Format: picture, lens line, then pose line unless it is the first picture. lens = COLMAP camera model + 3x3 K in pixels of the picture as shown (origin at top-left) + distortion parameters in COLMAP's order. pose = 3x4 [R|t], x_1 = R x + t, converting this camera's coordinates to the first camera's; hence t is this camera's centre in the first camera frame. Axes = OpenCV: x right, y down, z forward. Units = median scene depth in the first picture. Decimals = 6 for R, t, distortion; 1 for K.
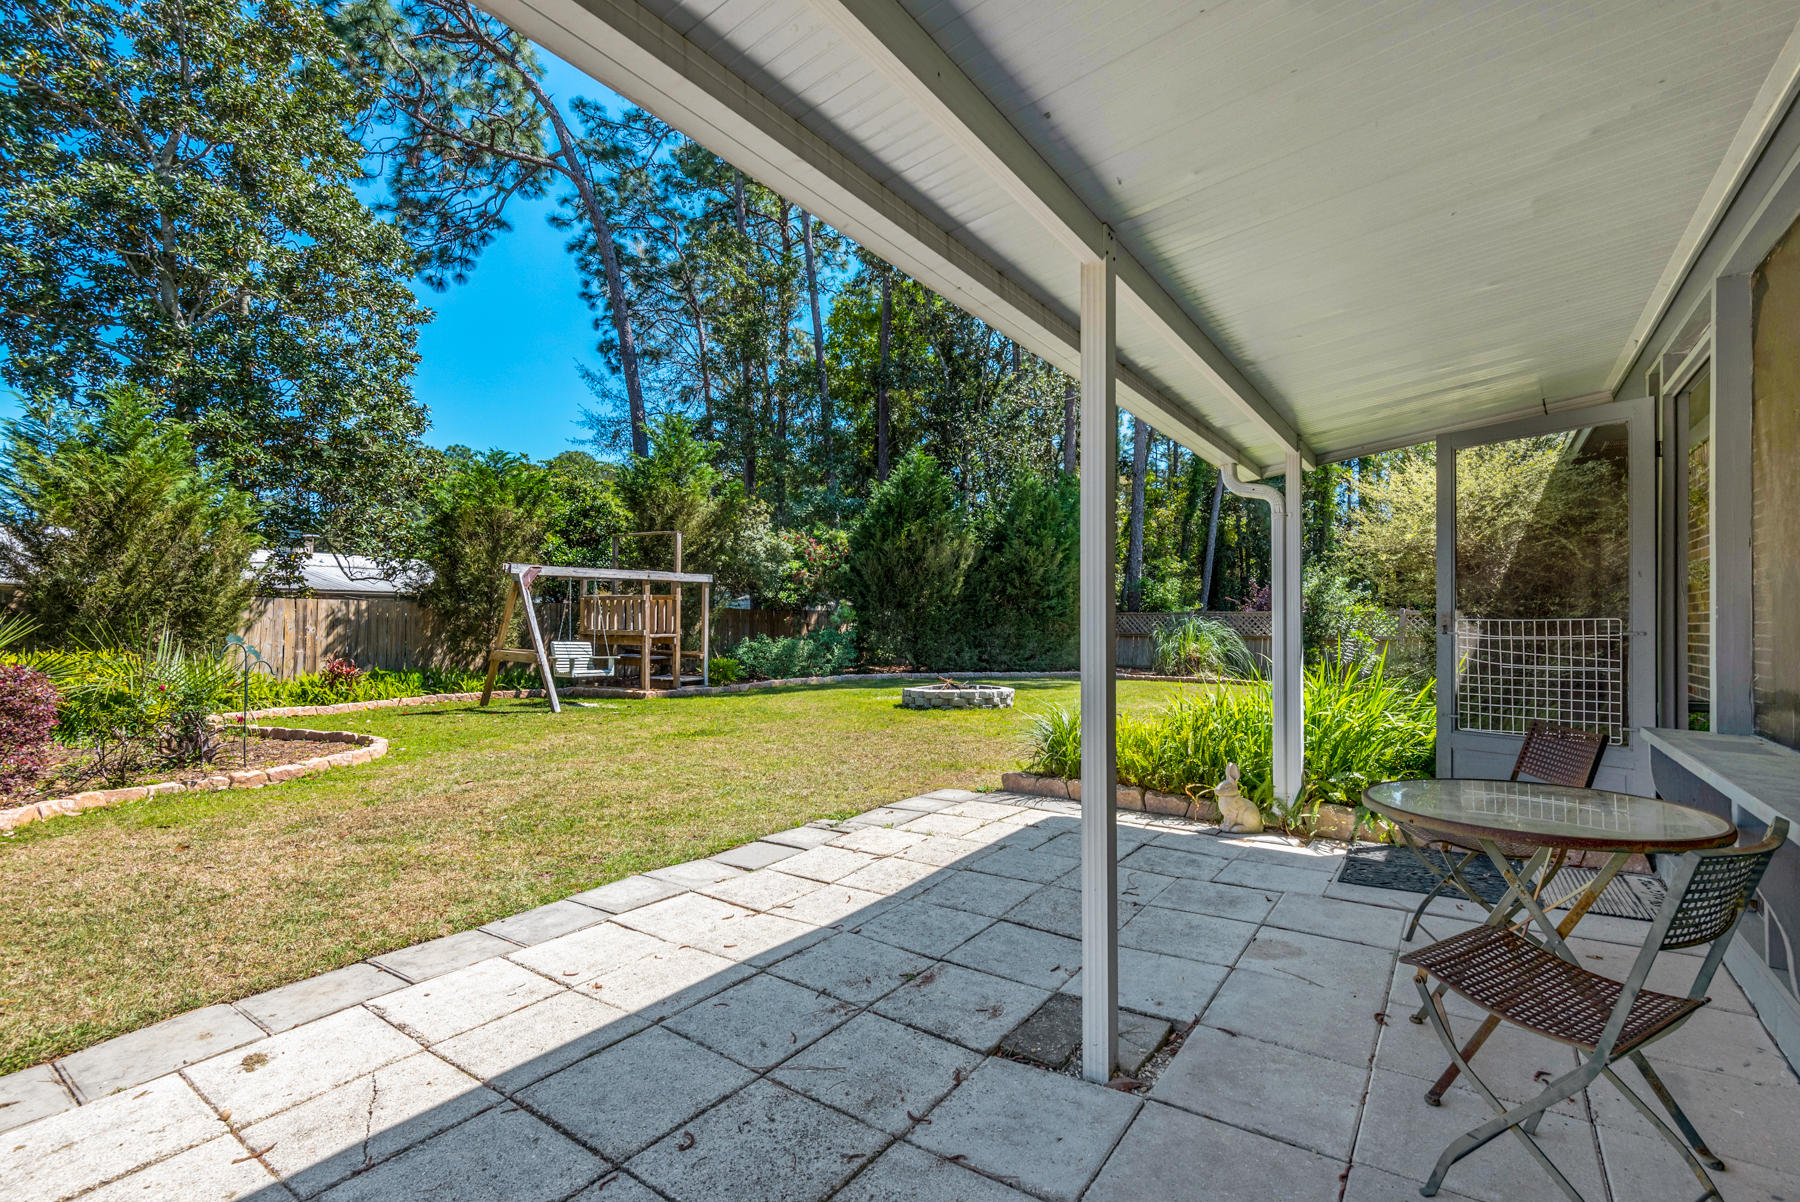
lens RADIAL K [[822.3, 0, 885.4], [0, 822.3, 598.0], [0, 0, 1]] dist [0.033365, -0.021551]
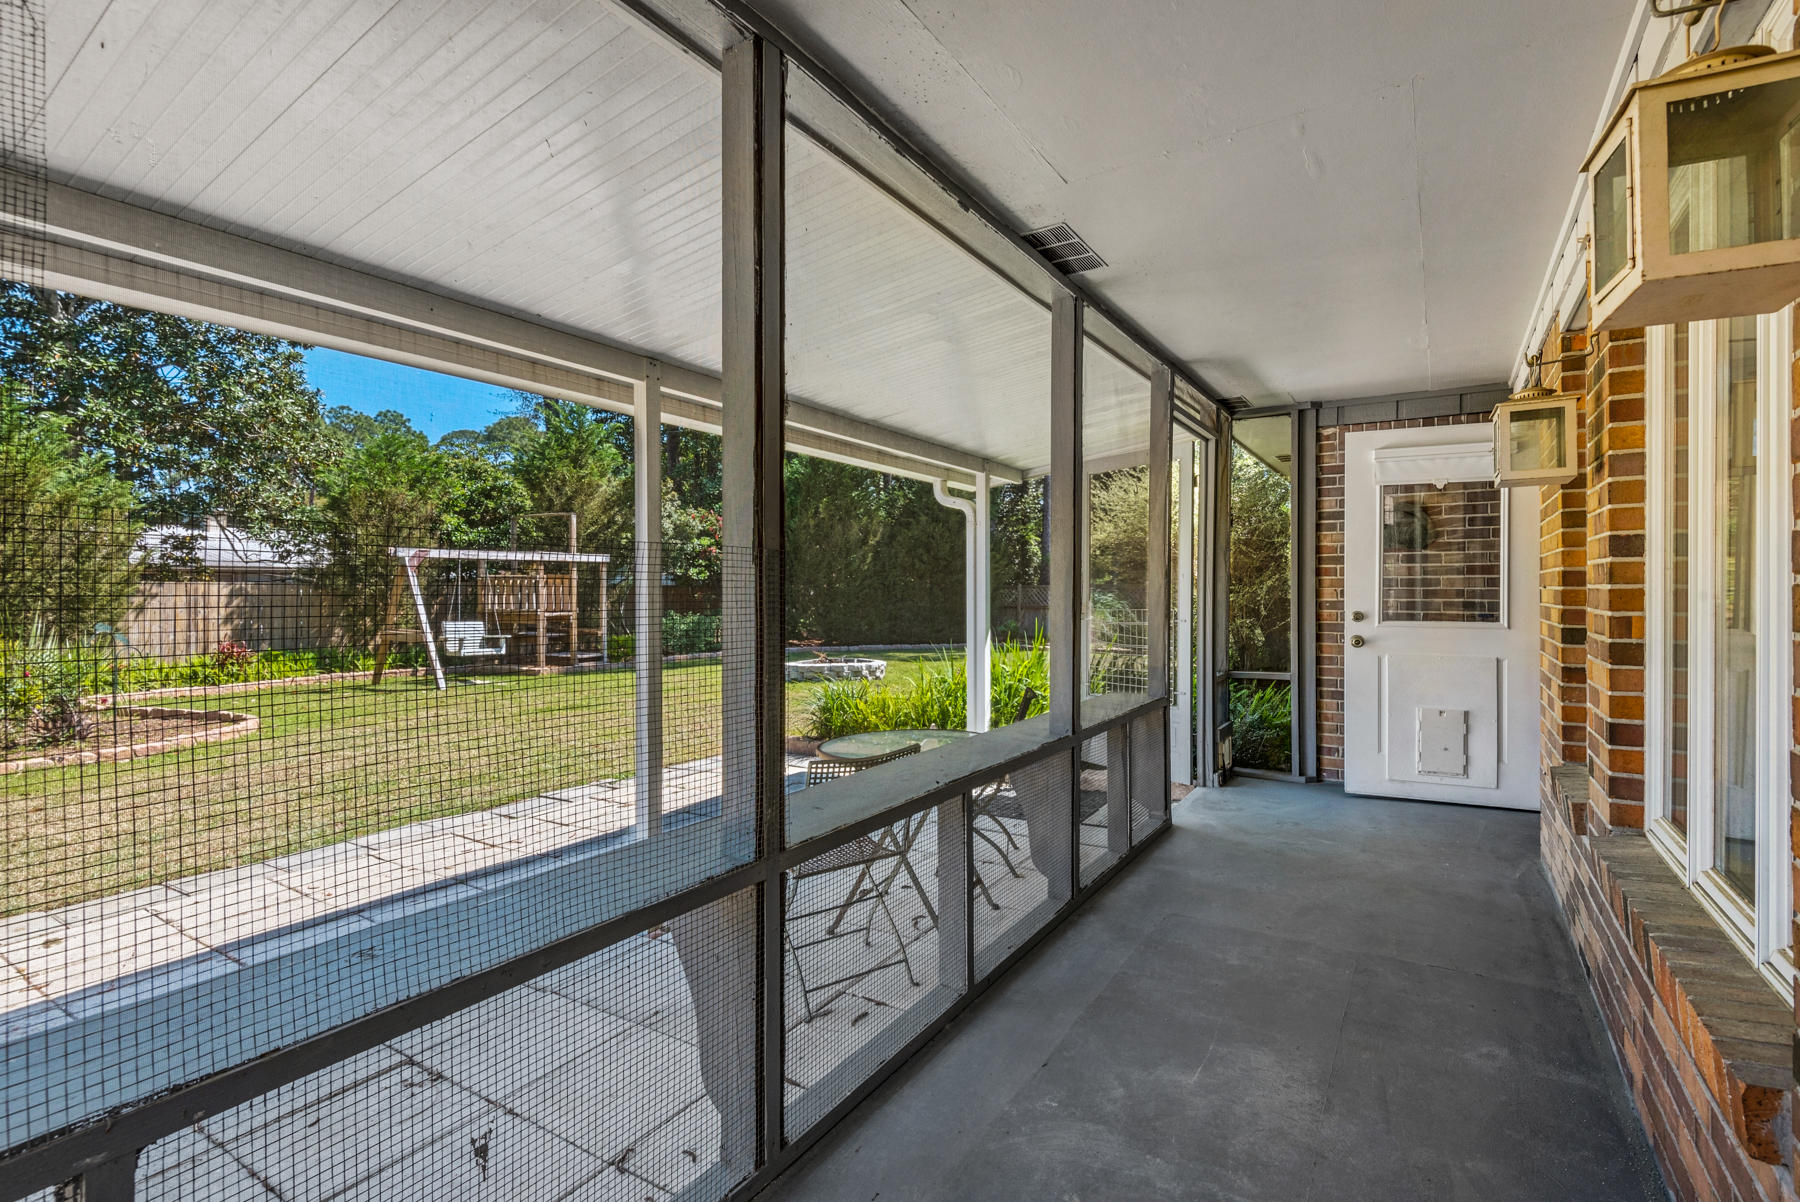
lens RADIAL K [[844.4, 0, 903.7], [0, 844.4, 582.2], [0, 0, 1]] dist [-0.001318, -0.000715]
pose [[0.998035, -0.007056, 0.062259, 0.104232], [0.005864, 0.999796, 0.019319, -0.013280], [-0.062382, -0.018916, 0.997873, -0.087815]]
